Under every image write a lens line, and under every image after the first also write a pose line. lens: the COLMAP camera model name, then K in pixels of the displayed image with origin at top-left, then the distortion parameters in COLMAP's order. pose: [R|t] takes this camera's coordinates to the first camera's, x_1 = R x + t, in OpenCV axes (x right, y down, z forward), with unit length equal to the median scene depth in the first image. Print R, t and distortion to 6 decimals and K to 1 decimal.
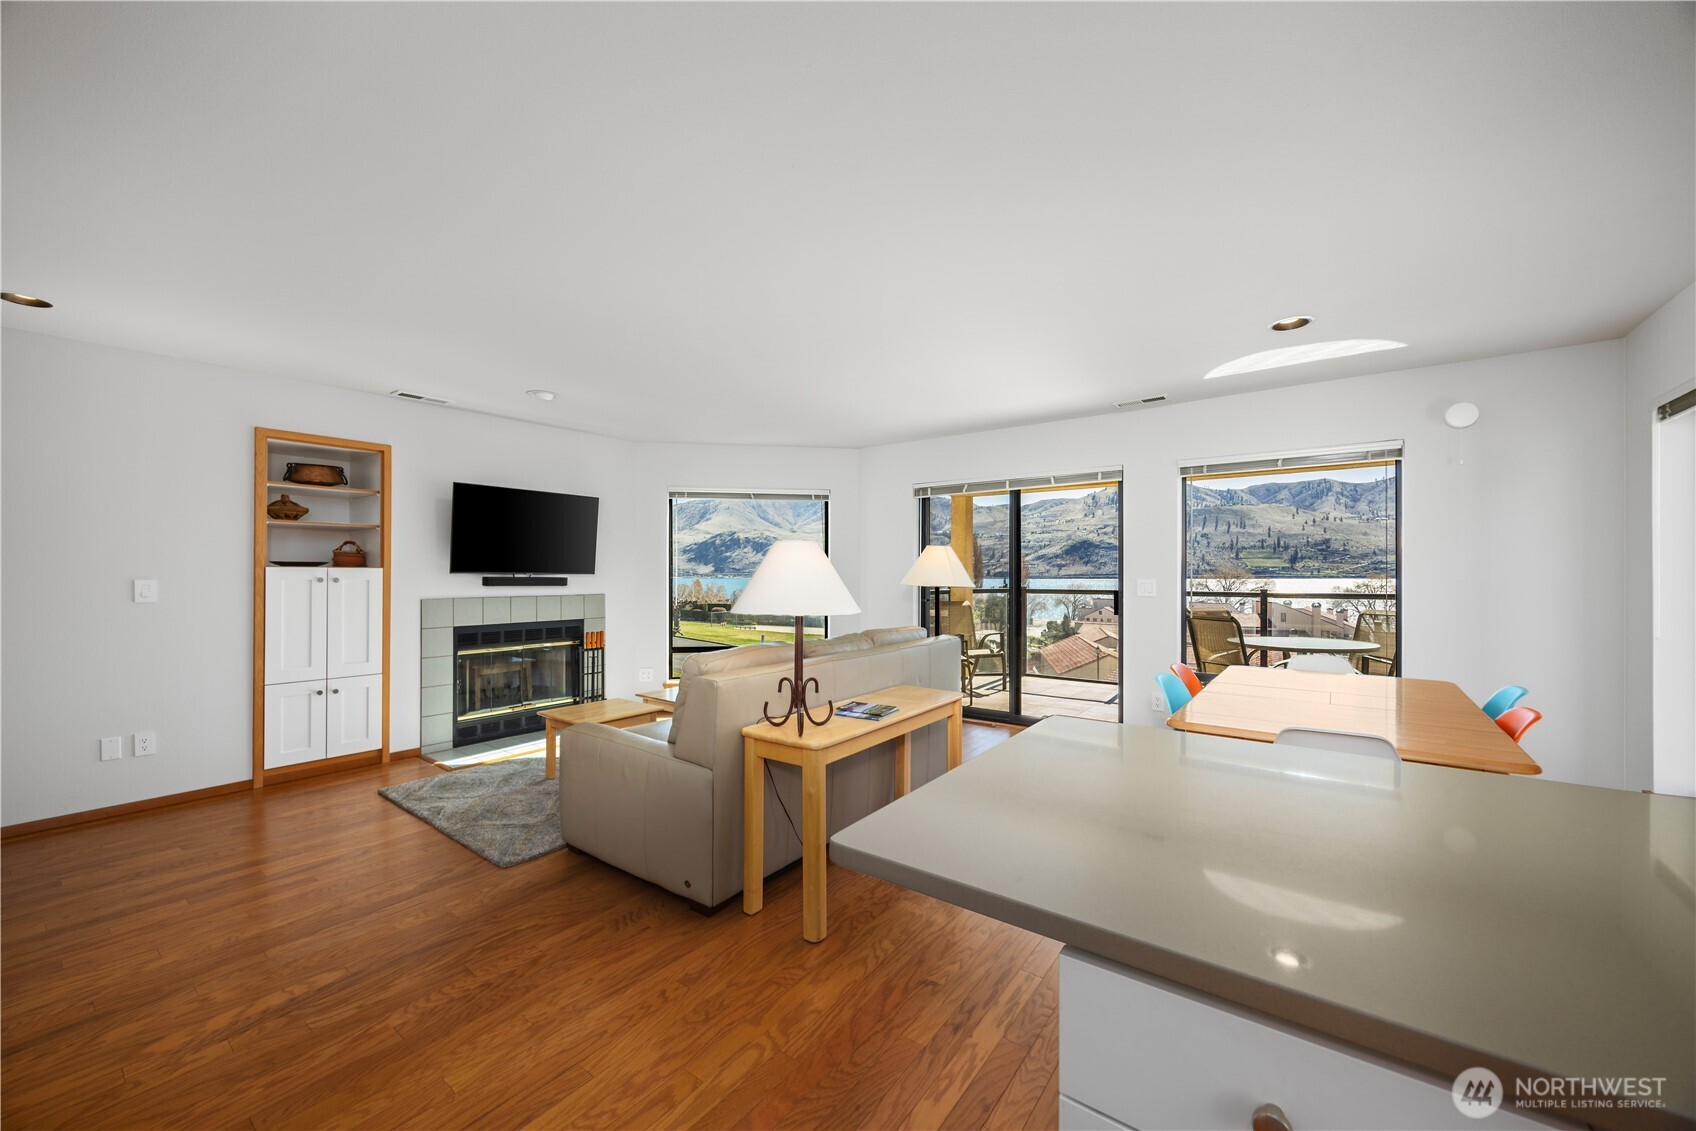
lens RADIAL K [[646.4, 0, 836.2], [0, 646.4, 572.6], [0, 0, 1]] dist [-0.003842, 0.000325]
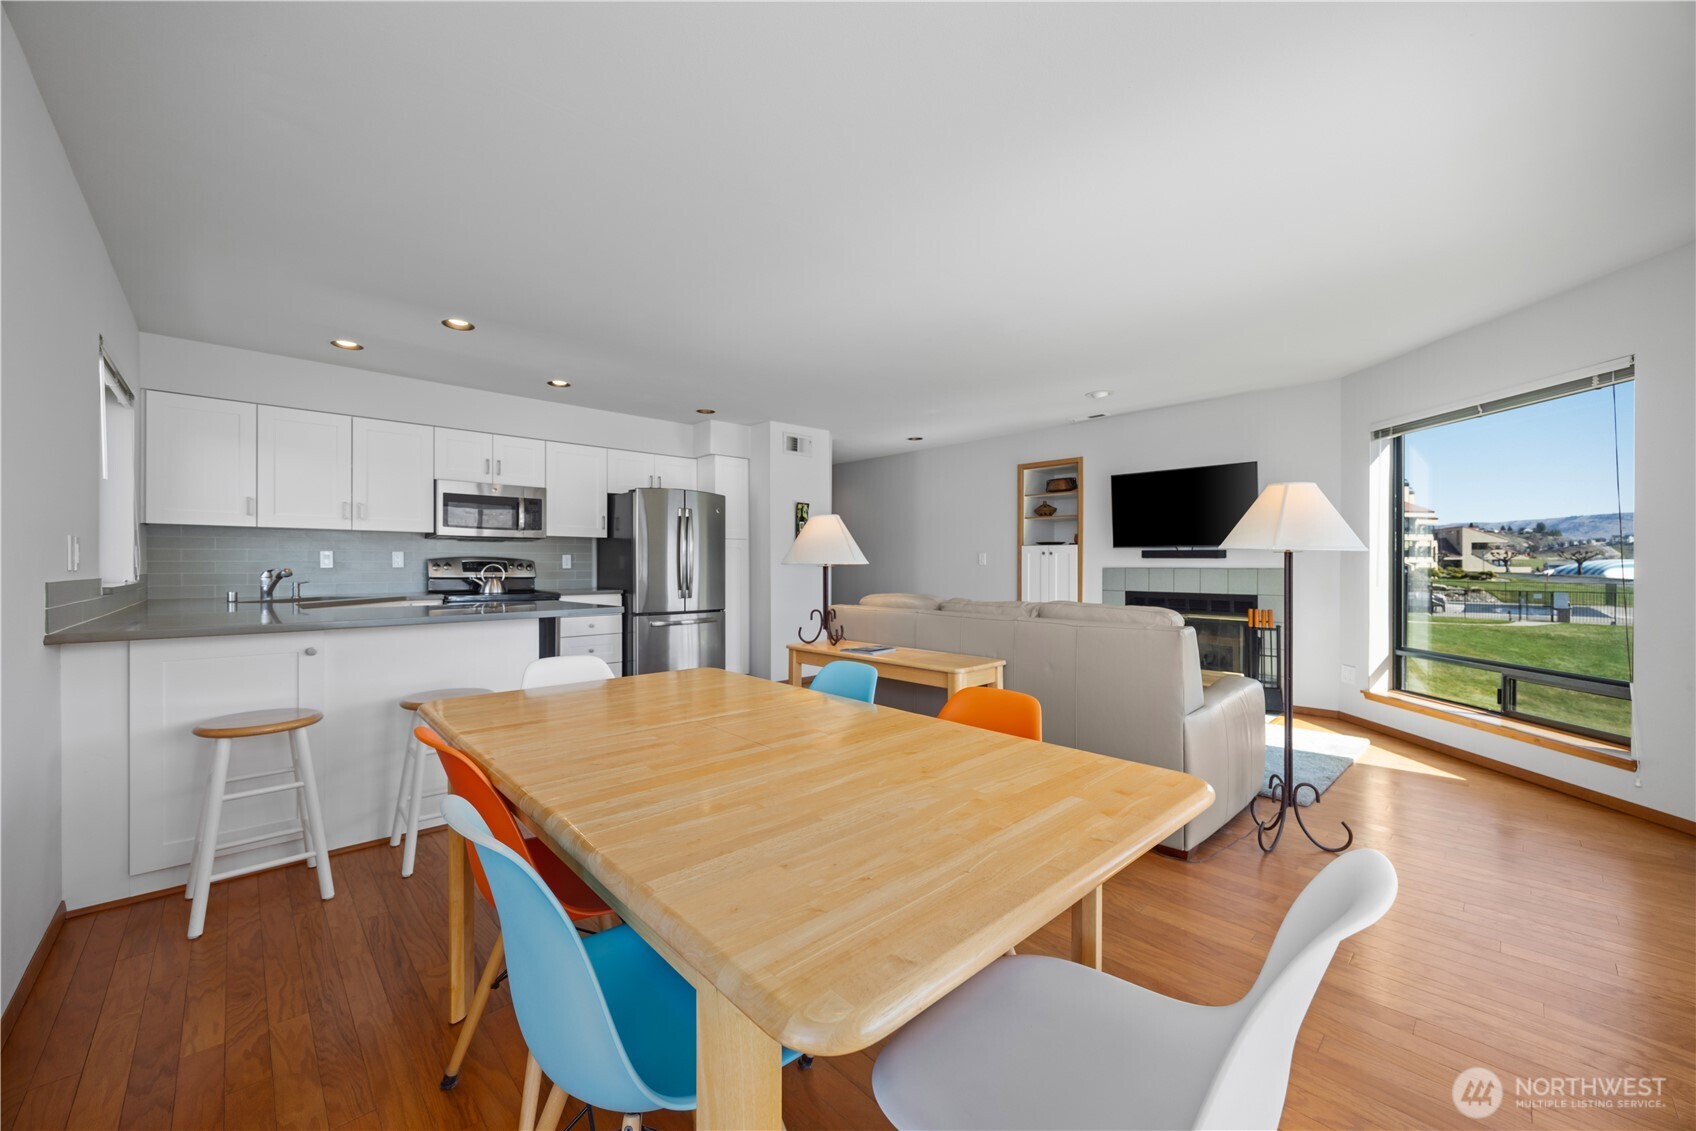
lens RADIAL K [[646.4, 0, 843.8], [0, 646.4, 567.1], [0, 0, 1]] dist [-0.003842, 0.000325]
pose [[-0.165172, 0.005918, -0.986247, 0.804643], [0.001182, 0.999982, 0.005803, 0.034065], [0.986264, -0.000207, -0.165176, 0.746636]]
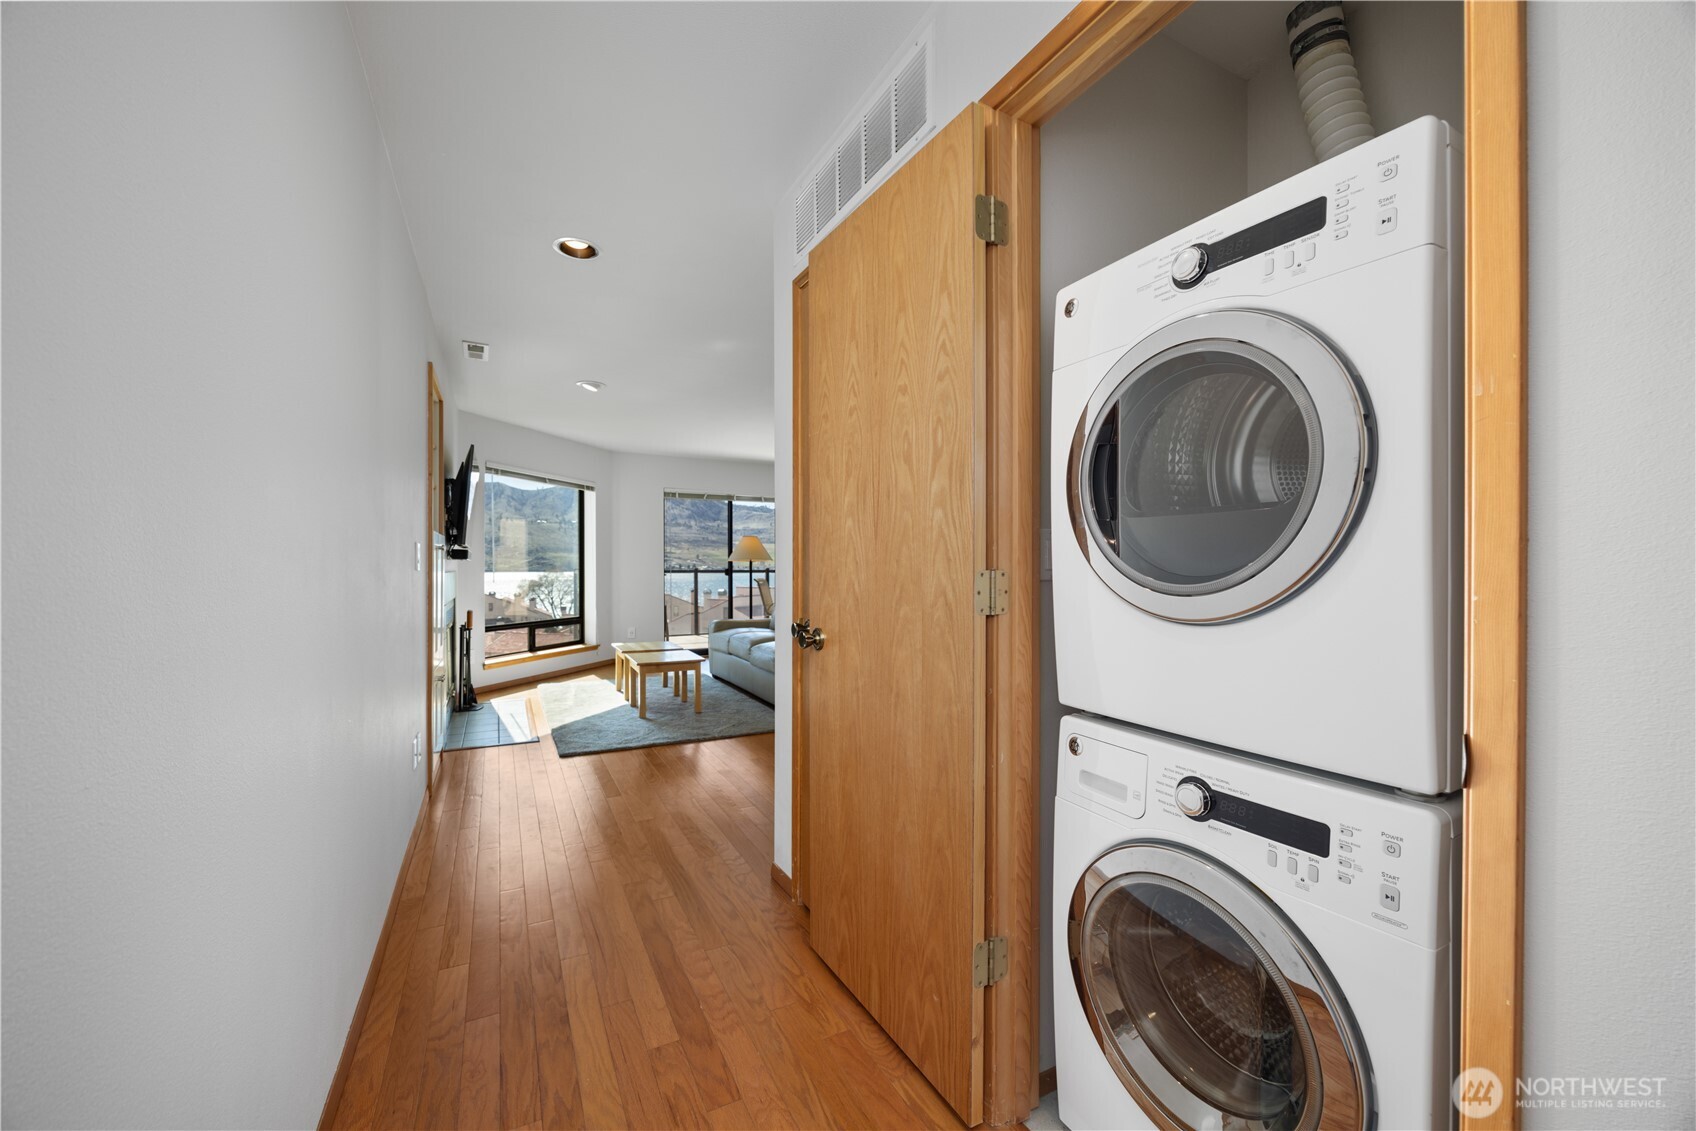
lens RADIAL K [[646.4, 0, 836.1], [0, 646.4, 573.8], [0, 0, 1]] dist [-0.003842, 0.000325]
pose [[0.429772, -0.007569, 0.902906, -1.289790], [-0.002932, 0.999948, 0.009778, 0.036080], [-0.902933, -0.006850, 0.429727, 0.152781]]
